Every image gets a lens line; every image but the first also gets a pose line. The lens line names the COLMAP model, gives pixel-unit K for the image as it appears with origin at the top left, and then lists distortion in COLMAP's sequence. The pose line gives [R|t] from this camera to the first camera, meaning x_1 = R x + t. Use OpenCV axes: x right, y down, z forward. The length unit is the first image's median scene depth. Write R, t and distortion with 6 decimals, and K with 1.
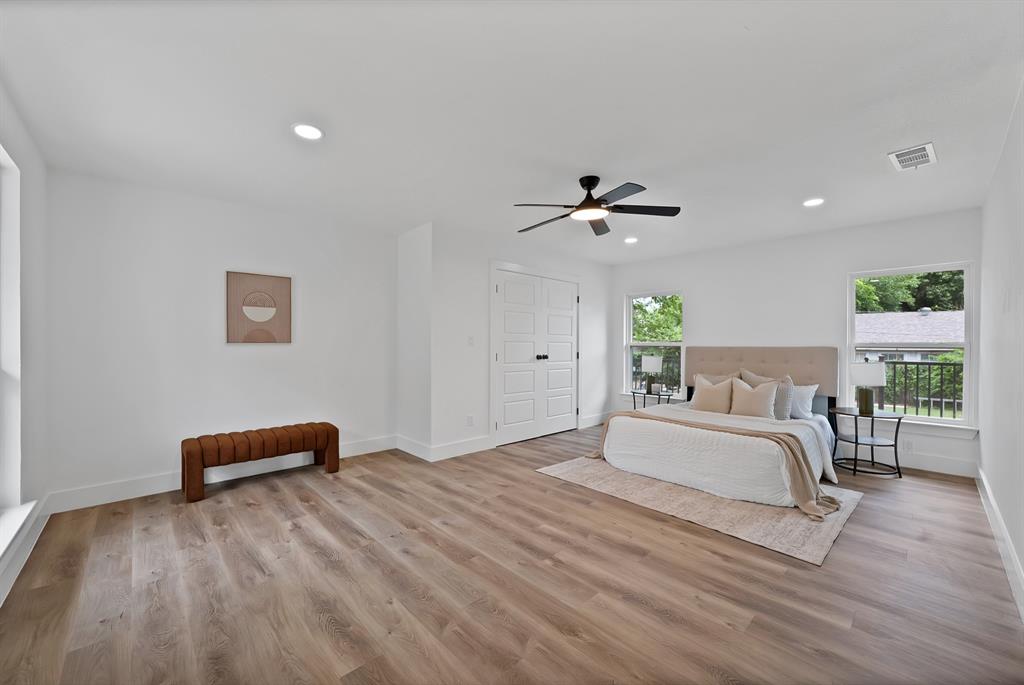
lens RADIAL K [[390.0, 0, 508.5], [0, 390.0, 346.3], [0, 0, 1]] dist [-0.001392, -0.000054]
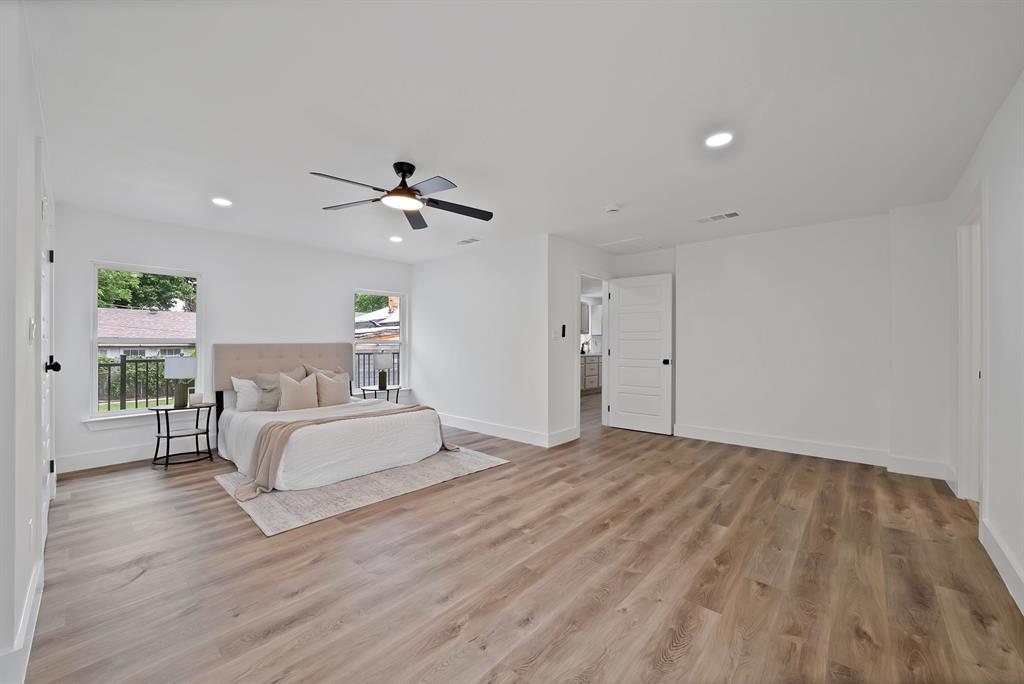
lens RADIAL K [[390.0, 0, 508.5], [0, 390.0, 345.8], [0, 0, 1]] dist [-0.001392, -0.000054]
pose [[-0.066164, -0.008261, 0.997775, -0.781873], [-0.000835, 0.999966, 0.008224, -0.000532], [-0.997808, -0.000289, -0.066169, 0.852266]]
